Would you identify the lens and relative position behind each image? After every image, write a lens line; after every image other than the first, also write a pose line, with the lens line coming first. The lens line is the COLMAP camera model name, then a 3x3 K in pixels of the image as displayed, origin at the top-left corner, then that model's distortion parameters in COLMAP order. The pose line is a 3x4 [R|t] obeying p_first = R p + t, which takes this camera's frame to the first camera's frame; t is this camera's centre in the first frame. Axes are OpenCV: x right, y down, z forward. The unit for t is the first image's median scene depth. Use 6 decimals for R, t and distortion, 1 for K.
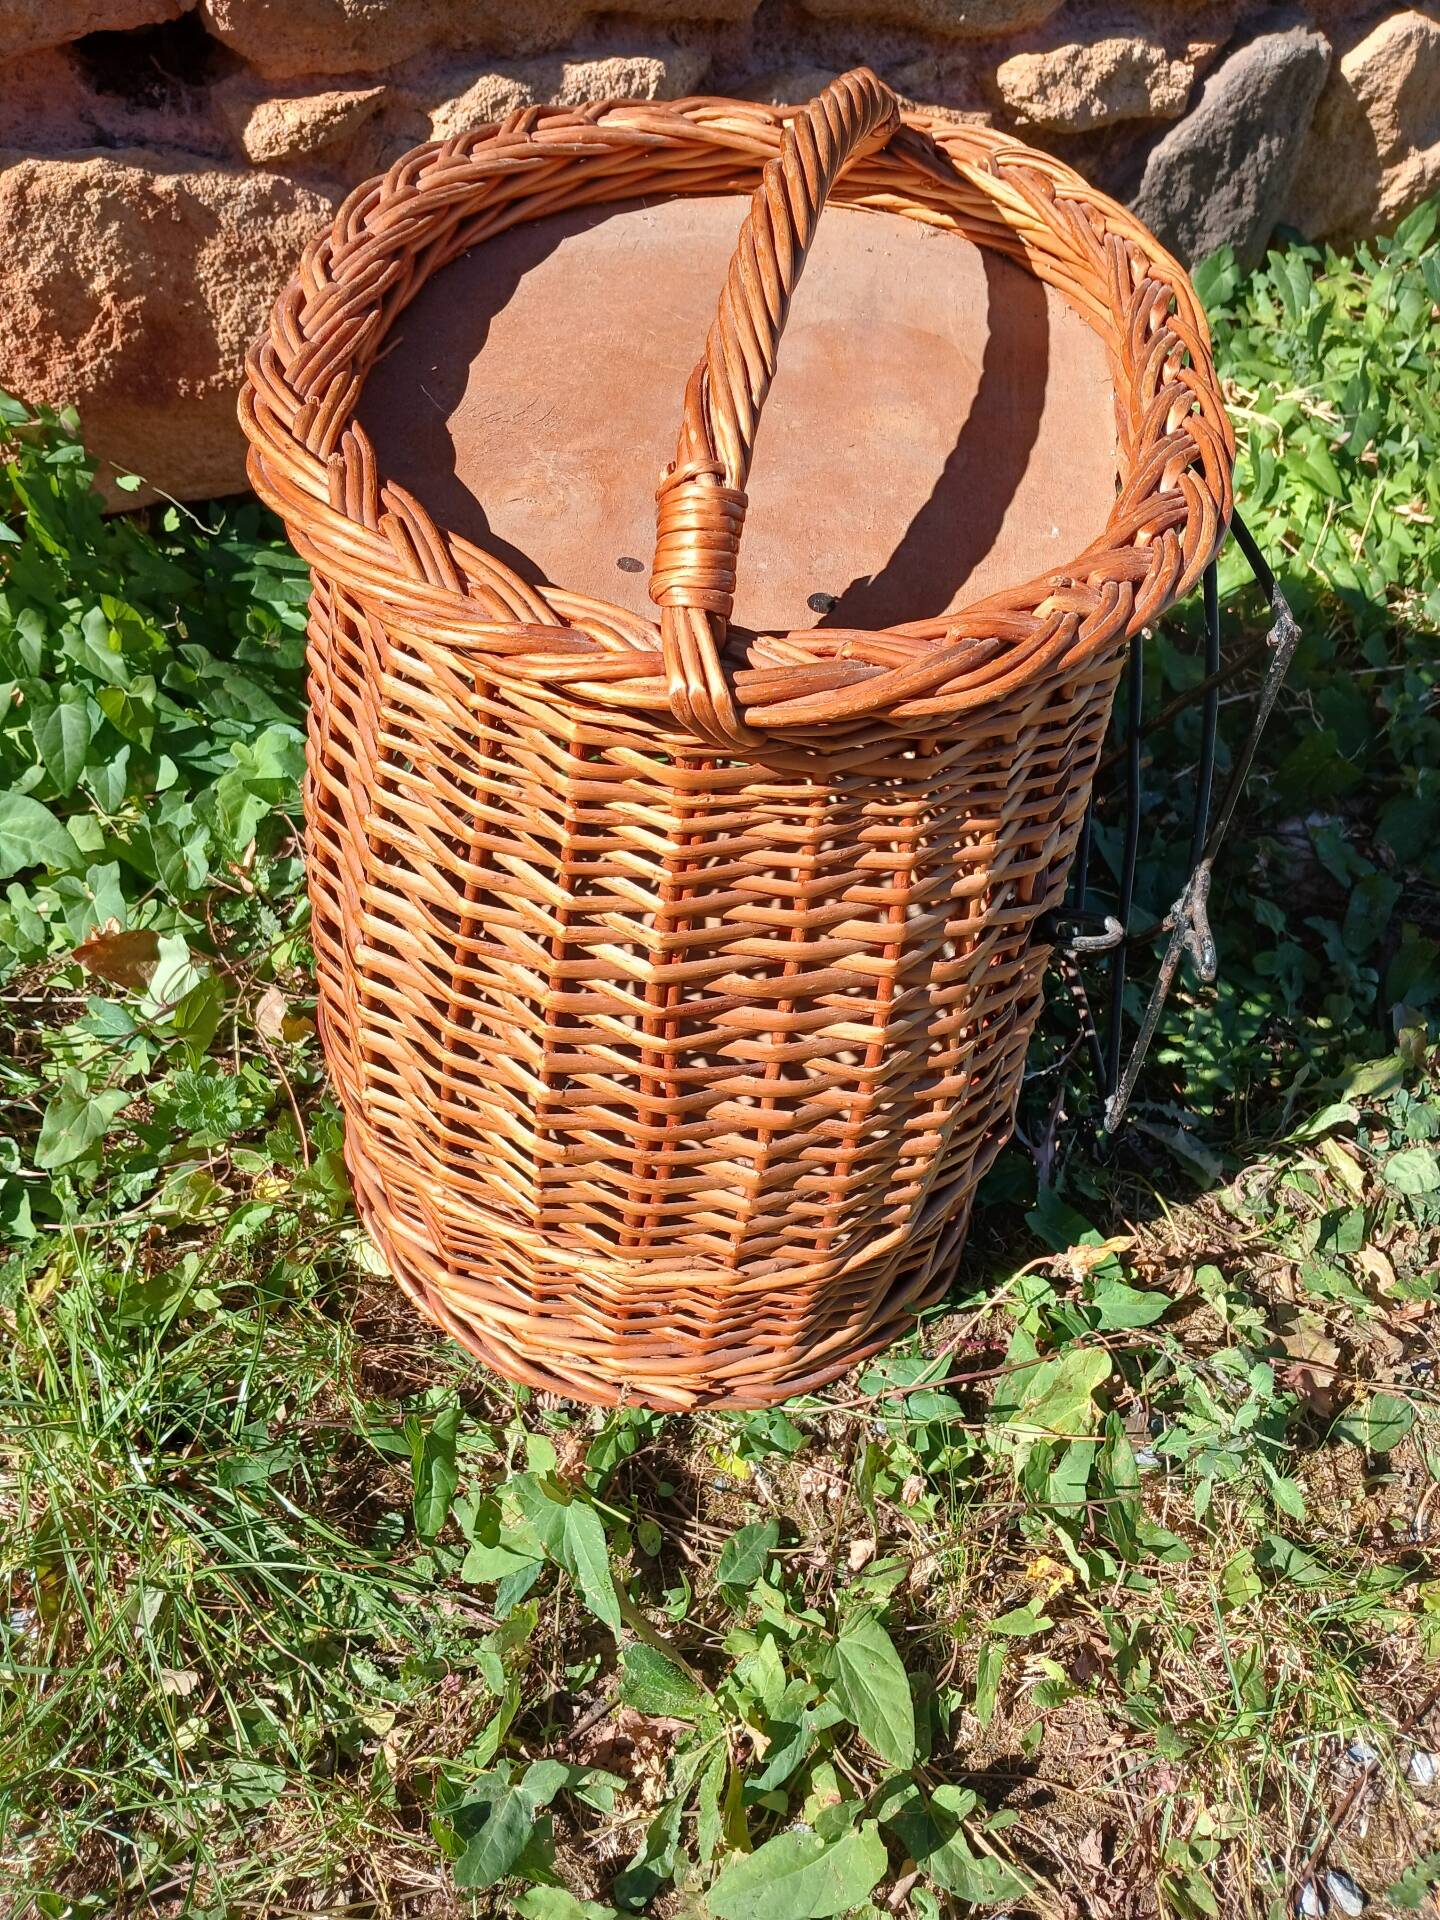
lens RADIAL K [[1484.9, 0, 735.6], [0, 1484.9, 957.1], [0, 0, 1]] dist [0.016356, -0.079616]
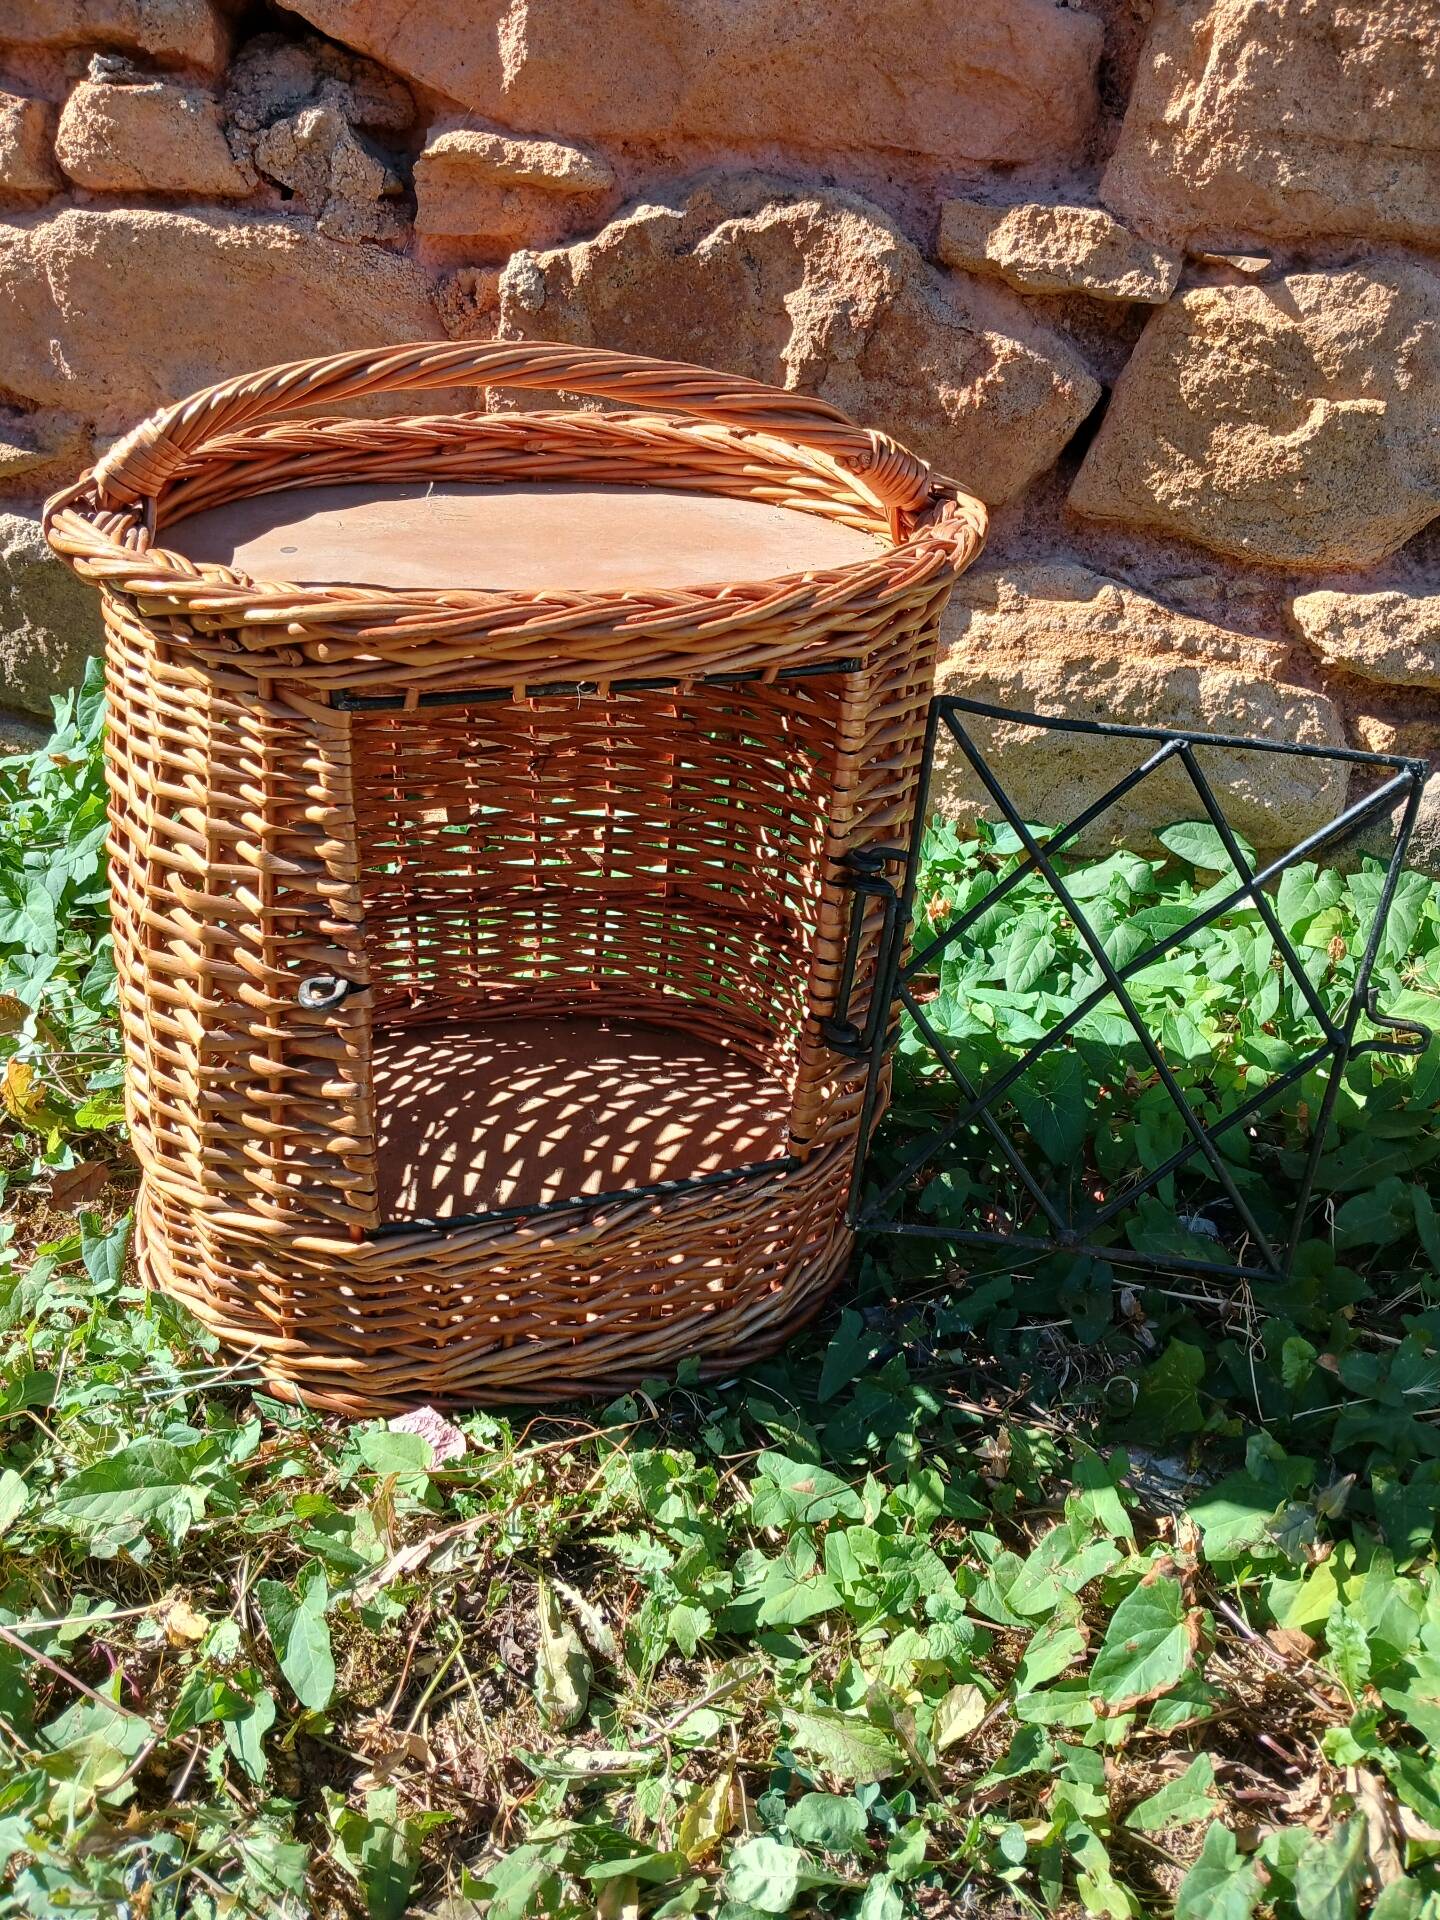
lens RADIAL K [[1460.8, 0, 711.3], [0, 1460.8, 970.1], [0, 0, 1]] dist [0.049821, -0.147483]
pose [[0.762384, 0.294440, -0.576259, 0.645176], [-0.471826, 0.862365, -0.183595, -0.073899], [0.442888, 0.411864, 0.796378, 0.253381]]
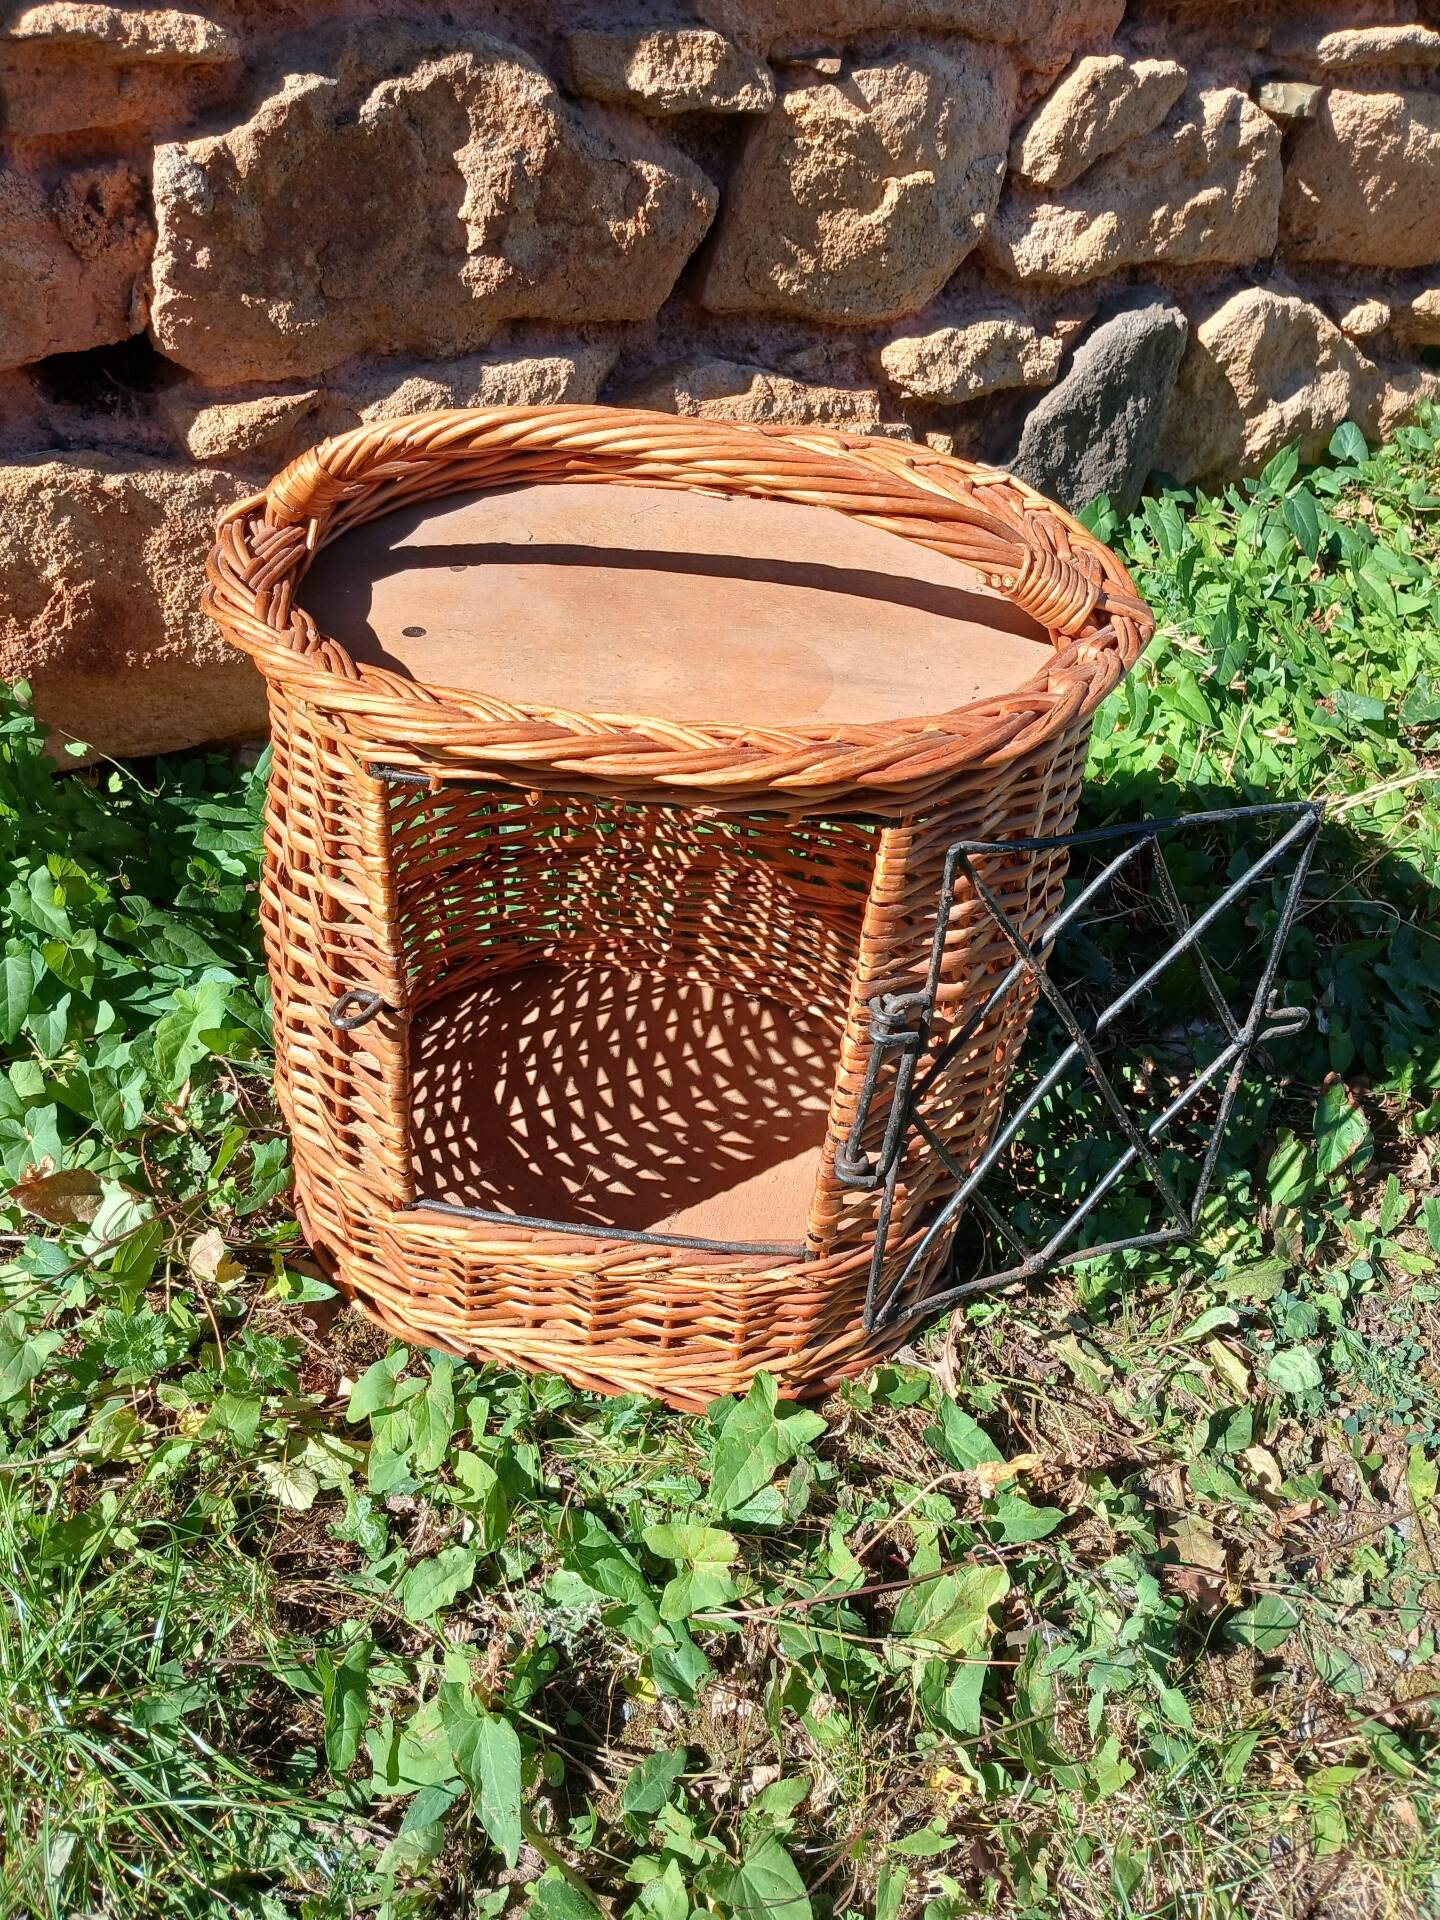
lens RADIAL K [[1469.7, 0, 734.3], [0, 1469.7, 958.4], [0, 0, 1]] dist [0.060999, -0.158870]
pose [[0.999482, -0.024559, 0.020818, 0.043117], [0.026823, 0.992818, -0.116588, -0.030873], [-0.017805, 0.117086, 0.992962, -0.058575]]
